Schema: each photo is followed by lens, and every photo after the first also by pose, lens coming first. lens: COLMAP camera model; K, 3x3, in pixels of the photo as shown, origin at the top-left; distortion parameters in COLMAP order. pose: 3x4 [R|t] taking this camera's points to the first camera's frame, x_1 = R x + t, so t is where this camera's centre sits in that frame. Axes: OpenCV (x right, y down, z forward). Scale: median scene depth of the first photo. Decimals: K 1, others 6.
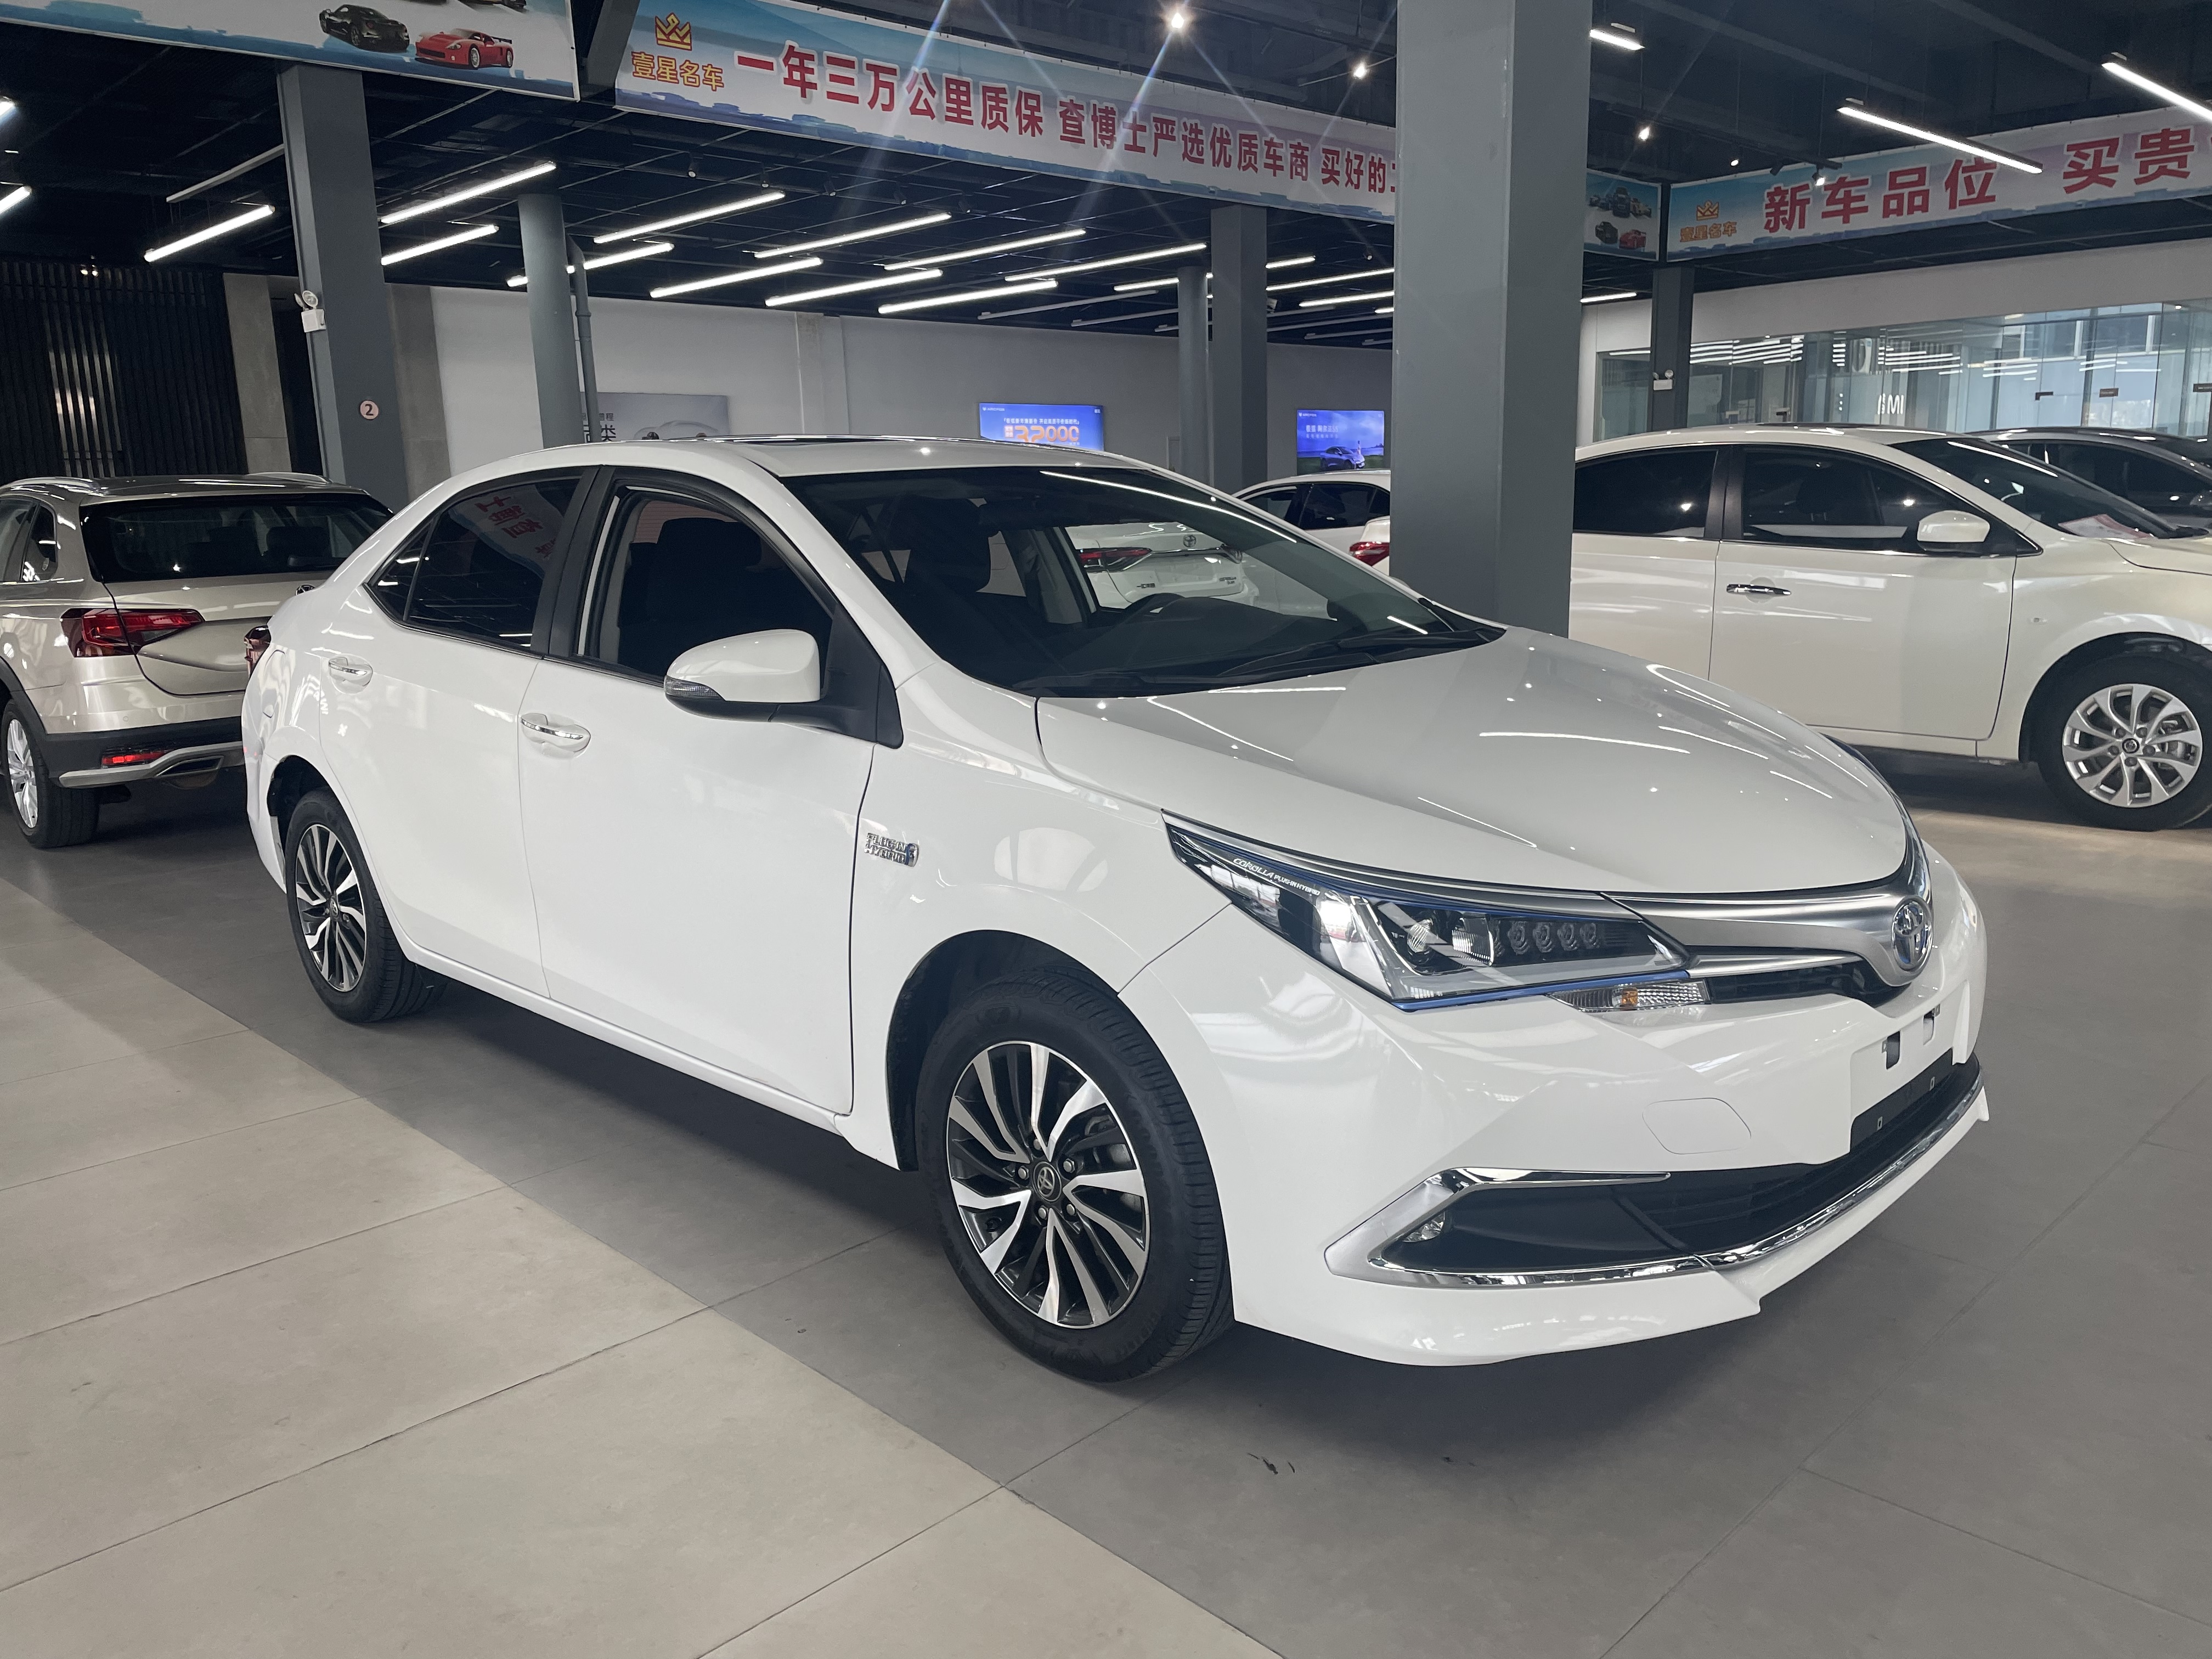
lens RADIAL K [[1640.6, 0, 1106.0], [0, 1640.6, 829.5], [0, 0, 1]] dist [0.002603, -0.050151]
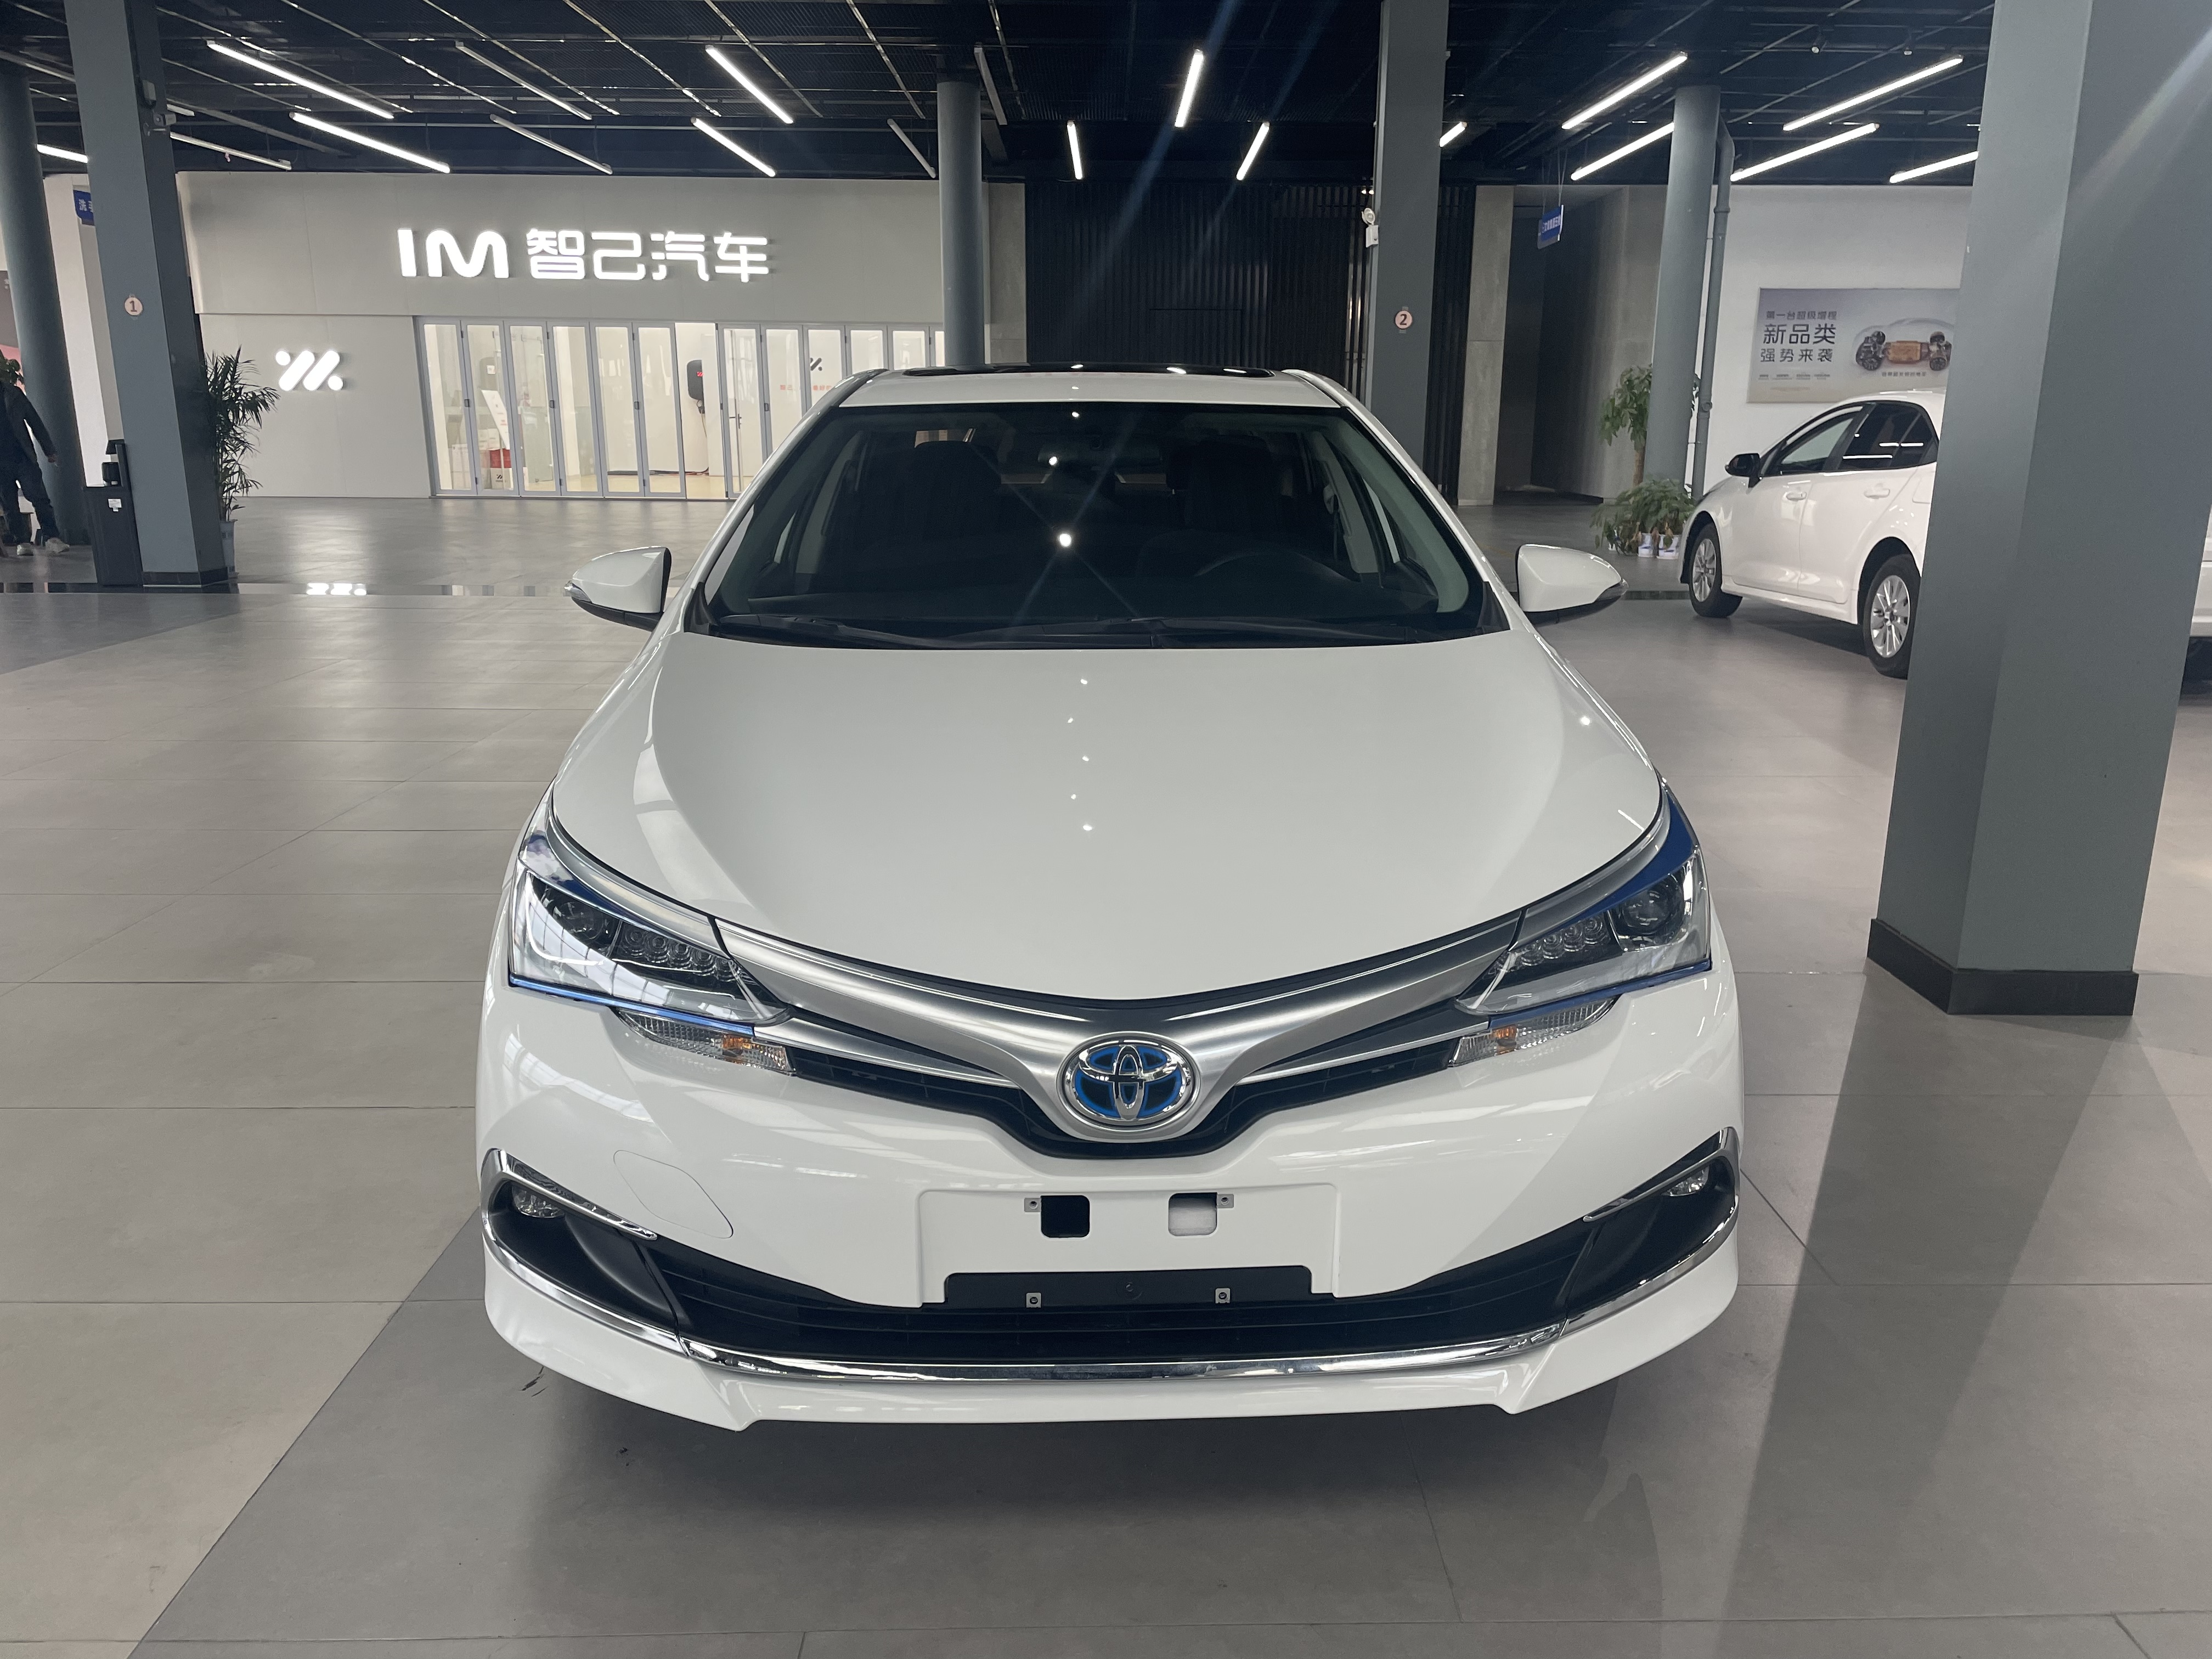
lens RADIAL K [[1640.6, 0, 1106.0], [0, 1640.6, 829.5], [0, 0, 1]] dist [0.002603, -0.050151]
pose [[0.712152, 0.187341, -0.676567, 0.137794], [-0.146991, 0.982165, 0.117239, -0.018535], [0.686464, 0.015957, 0.726989, 0.065677]]
